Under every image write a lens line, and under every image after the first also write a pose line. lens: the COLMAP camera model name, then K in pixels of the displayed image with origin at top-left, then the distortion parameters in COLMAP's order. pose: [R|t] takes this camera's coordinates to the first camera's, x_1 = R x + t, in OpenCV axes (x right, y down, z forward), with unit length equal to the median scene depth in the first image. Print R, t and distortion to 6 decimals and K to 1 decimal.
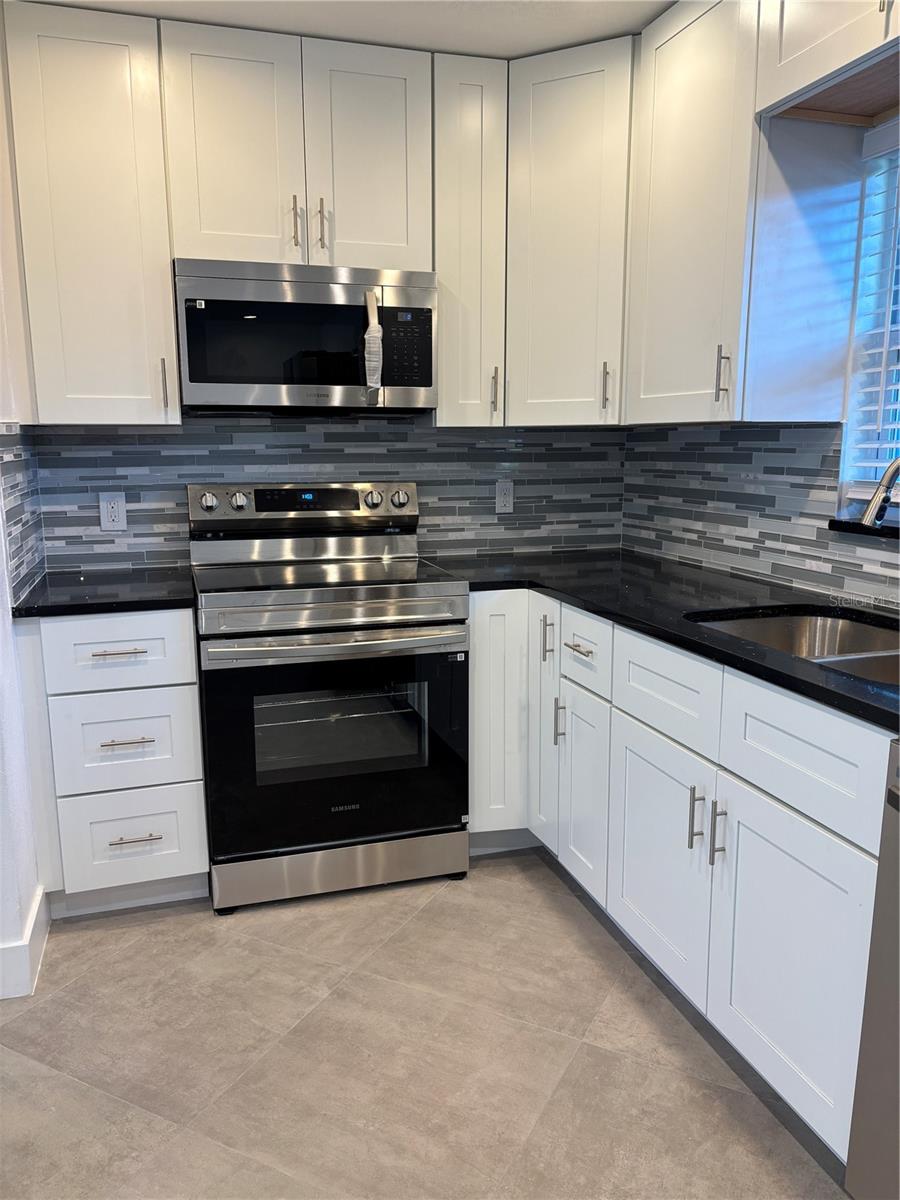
lens RADIAL K [[901.2, 0, 447.3], [0, 901.2, 605.1], [0, 0, 1]] dist [0.057569, -0.057041]
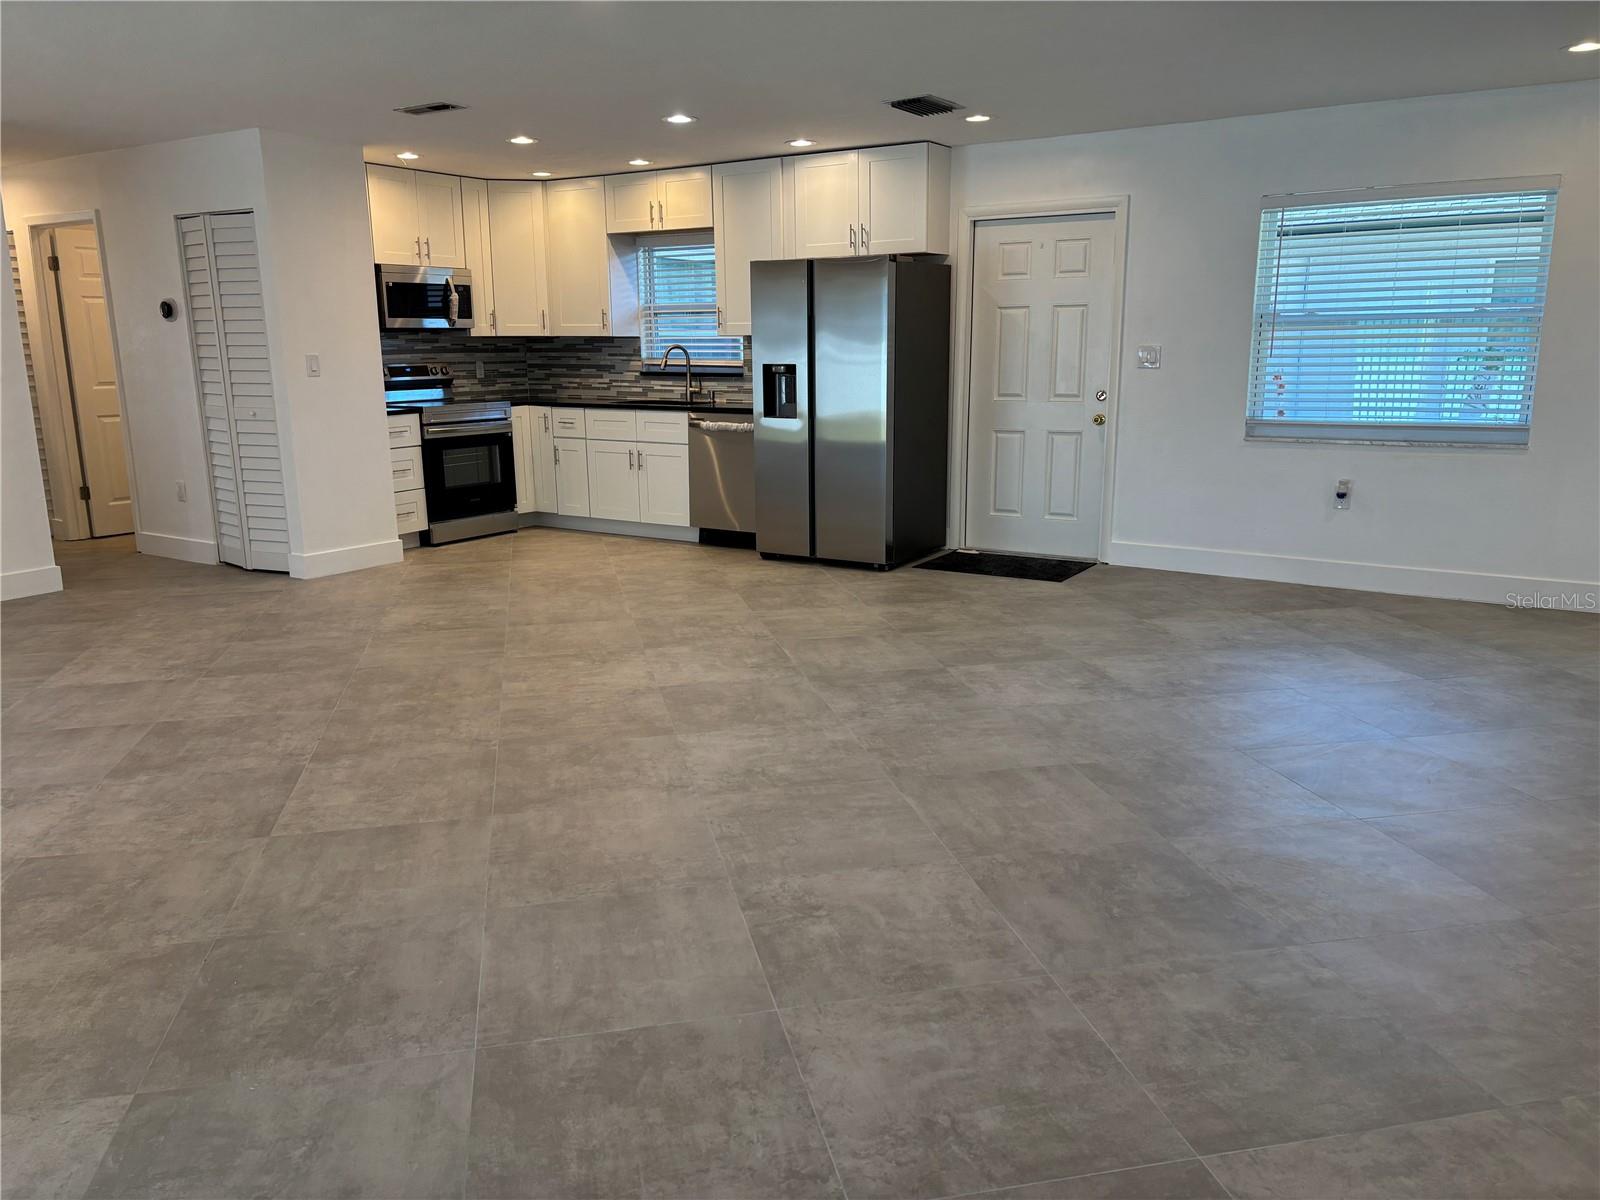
lens RADIAL K [[1201.5, 0, 805.4], [0, 1201.5, 607.3], [0, 0, 1]] dist [0.057569, -0.057041]
pose [[0.761095, -0.143394, 0.632591, -1.554222], [0.119040, 0.989572, 0.081093, 0.362589], [-0.637623, 0.013584, 0.770229, -2.057882]]
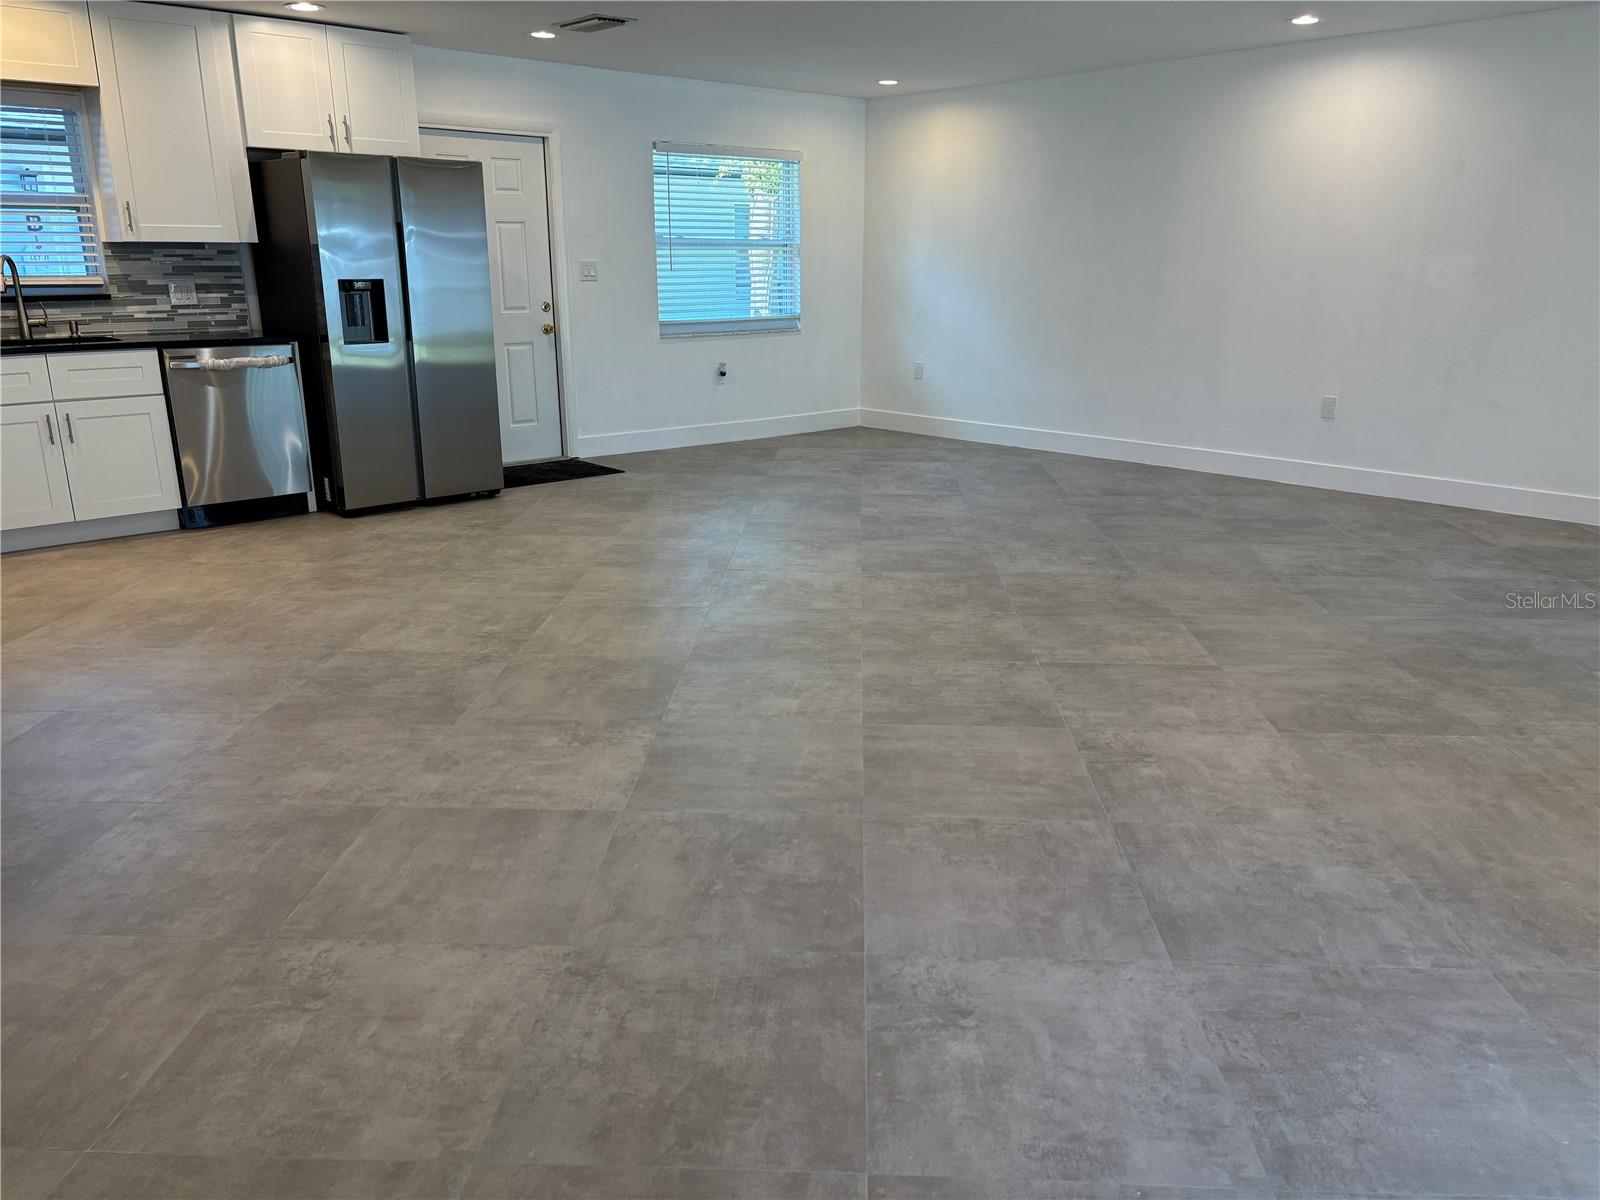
lens RADIAL K [[1201.5, 0, 803.3], [0, 1201.5, 609.1], [0, 0, 1]] dist [0.057569, -0.057041]
pose [[-0.426998, -0.252658, 0.868238, -2.348425], [0.158656, 0.924343, 0.347012, -0.071798], [-0.890225, 0.285925, -0.354607, 0.411192]]
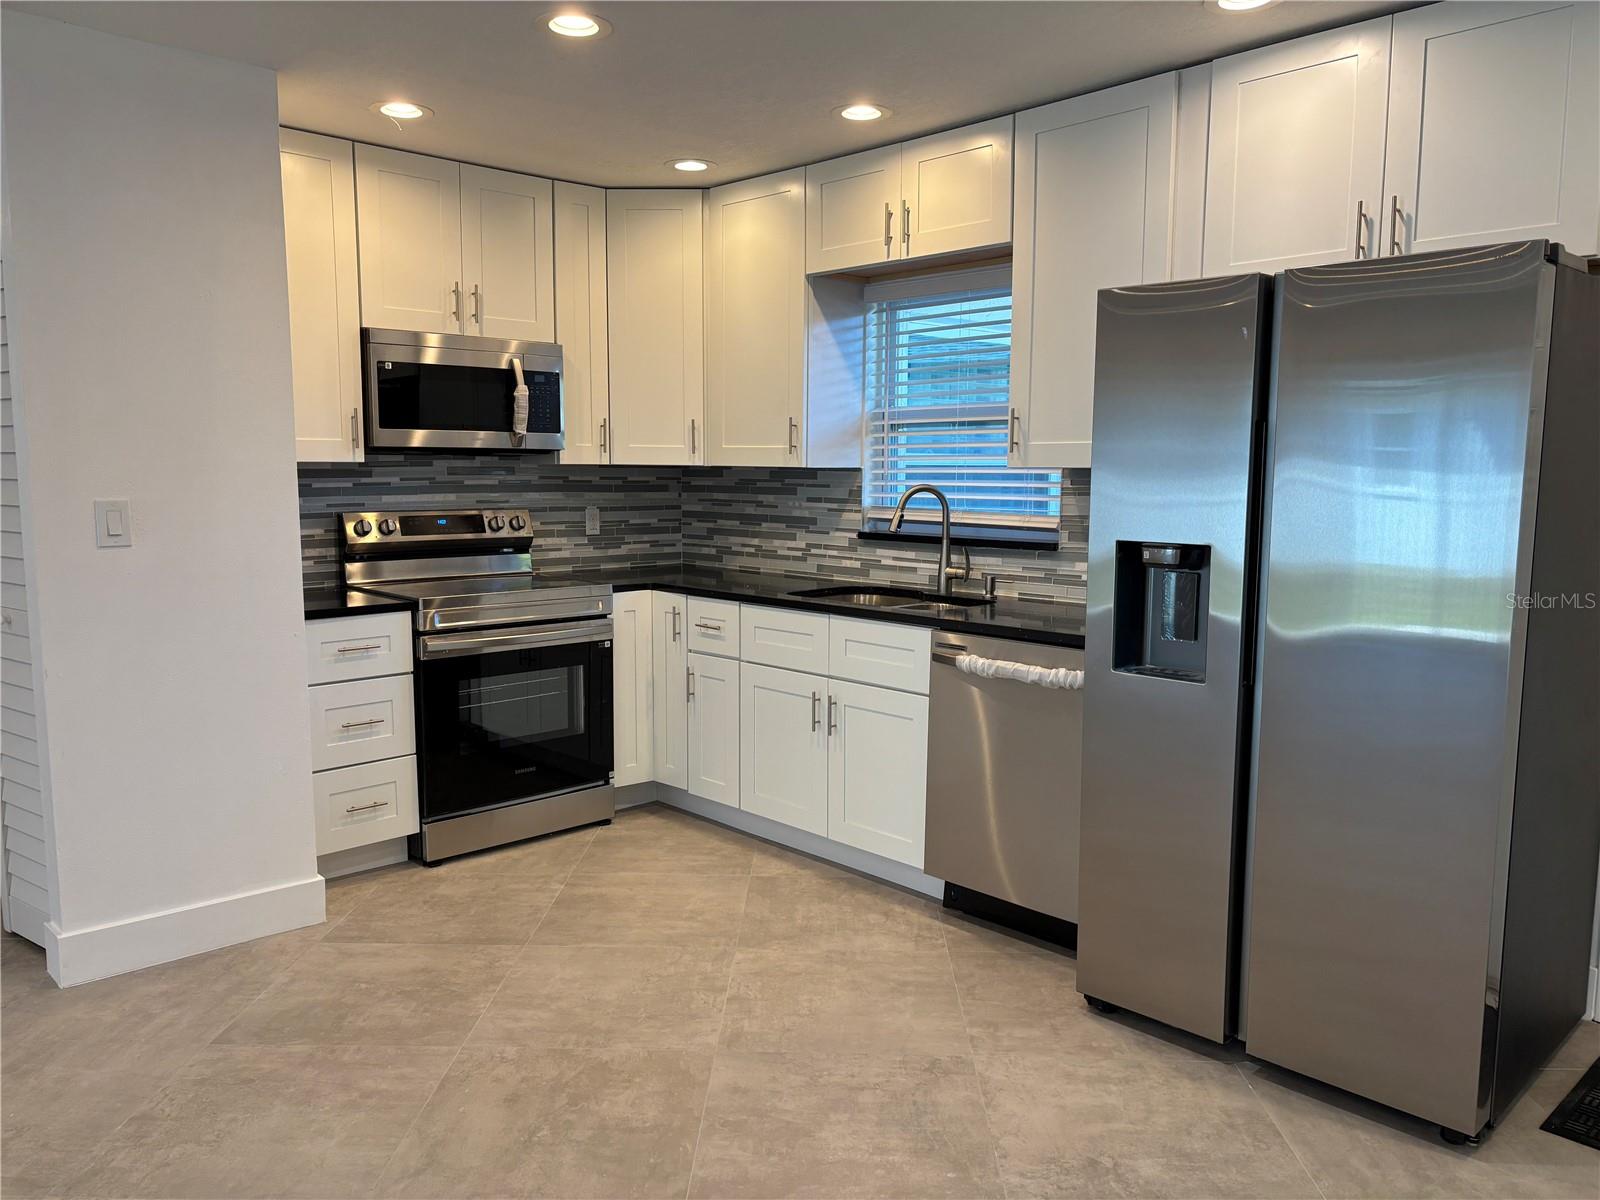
lens RADIAL K [[1201.5, 0, 798.4], [0, 1201.5, 605.3], [0, 0, 1]] dist [0.057569, -0.057041]
pose [[0.897897, -0.042247, 0.438174, -0.512034], [0.068378, 0.996688, -0.044021, 0.101442], [-0.434863, 0.069488, 0.897811, -0.689767]]
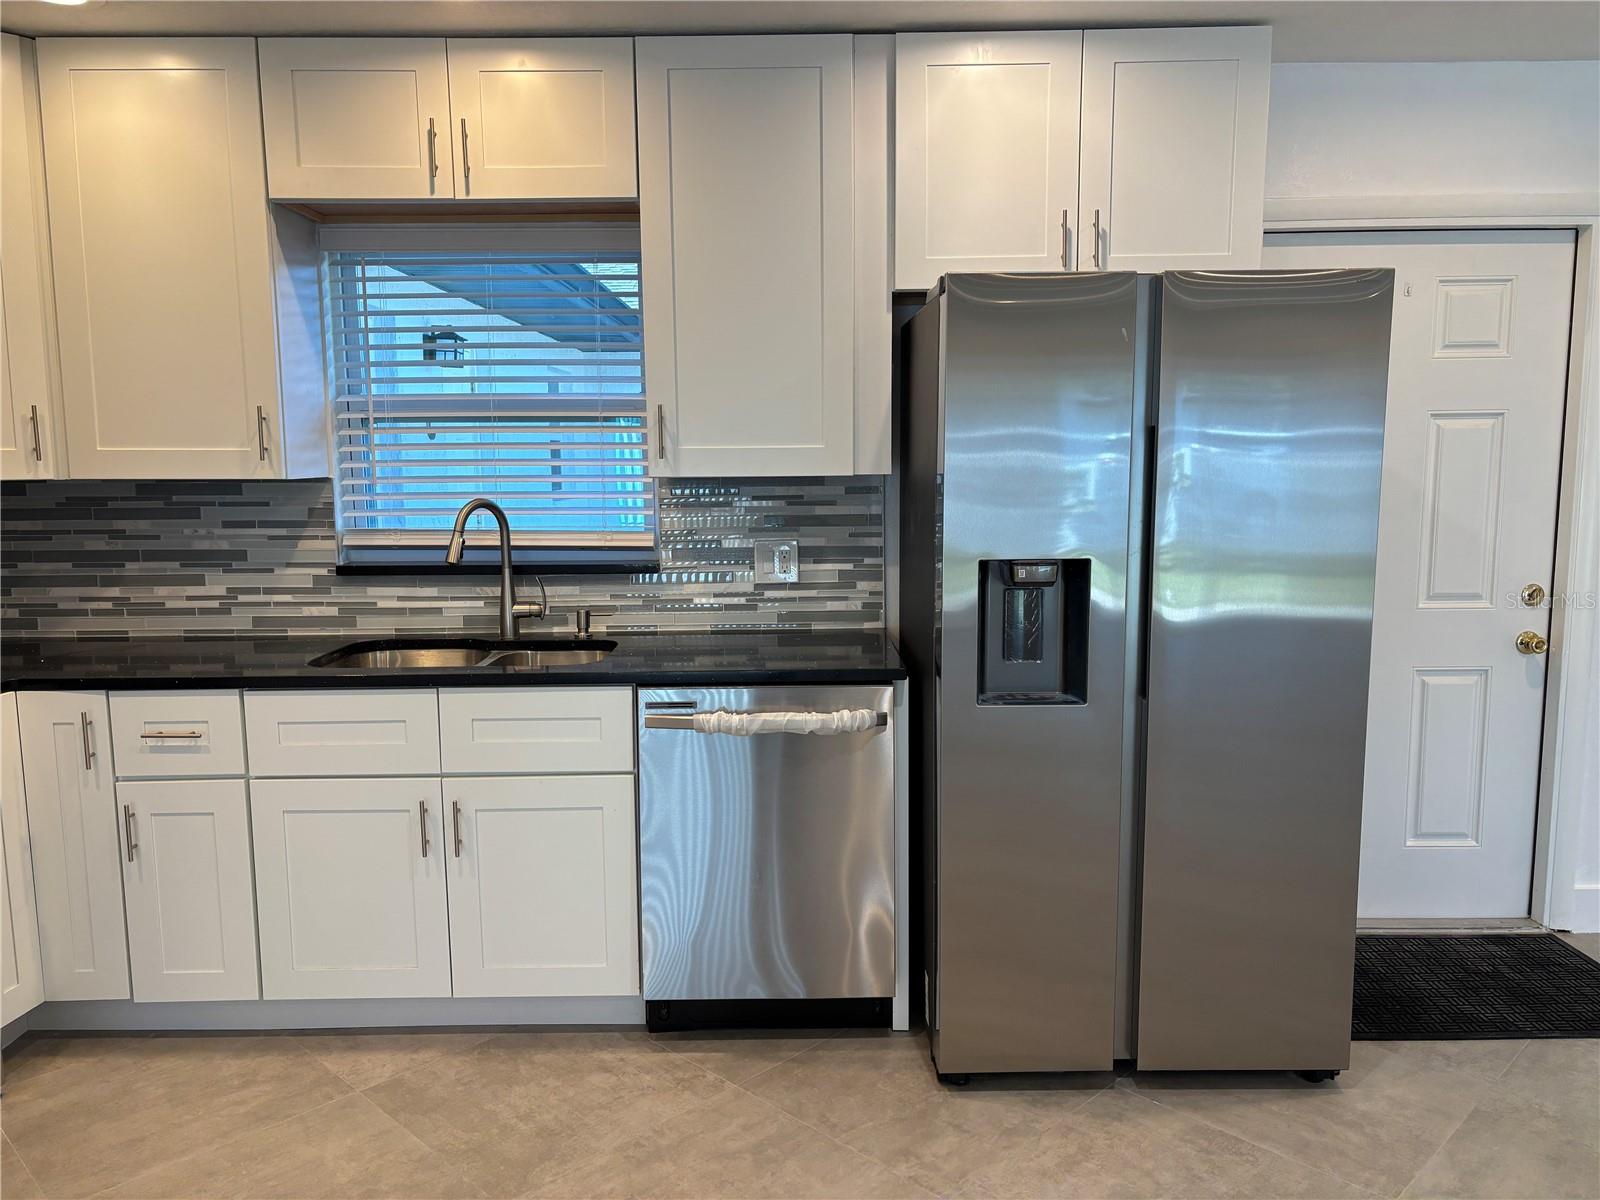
lens RADIAL K [[1201.5, 0, 798.8], [0, 1201.5, 602.1], [0, 0, 1]] dist [0.057569, -0.057041]
pose [[0.296345, -0.115965, 0.948015, -0.745360], [0.175106, 0.982373, 0.065431, -0.046855], [-0.938892, 0.146613, 0.311427, 0.032349]]
